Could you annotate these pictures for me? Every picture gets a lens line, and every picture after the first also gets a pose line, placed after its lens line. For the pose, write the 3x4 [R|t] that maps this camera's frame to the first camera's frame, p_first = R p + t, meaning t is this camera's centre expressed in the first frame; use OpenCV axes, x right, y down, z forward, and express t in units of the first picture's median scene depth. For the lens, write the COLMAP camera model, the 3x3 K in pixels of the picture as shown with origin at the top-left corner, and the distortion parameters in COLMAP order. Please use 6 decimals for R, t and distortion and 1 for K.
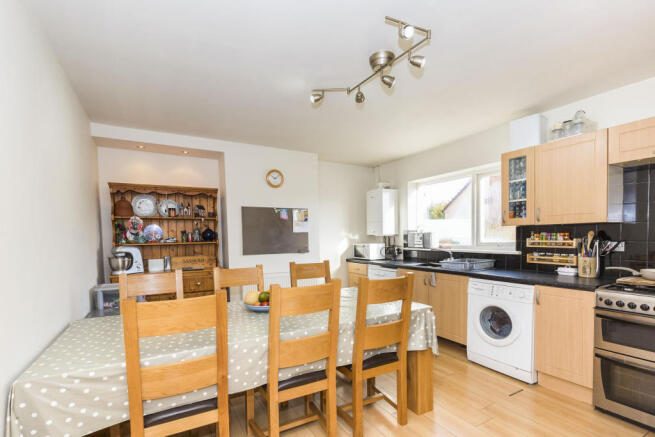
lens RADIAL K [[299.2, 0, 318.8], [0, 299.2, 248.9], [0, 0, 1]] dist [0.002910, -0.001402]
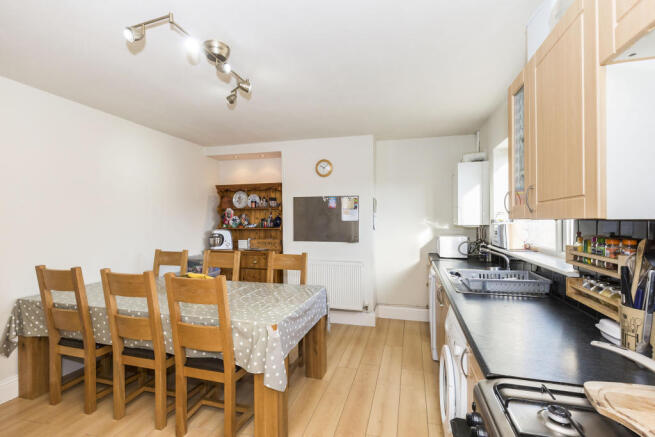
lens RADIAL K [[299.2, 0, 326.4], [0, 299.2, 217.5], [0, 0, 1]] dist [0.002910, -0.001402]
pose [[0.716625, 0.011601, -0.697363, 0.579780], [-0.035444, 0.999175, -0.019802, -0.046617], [0.696558, 0.038908, 0.716445, 0.283824]]
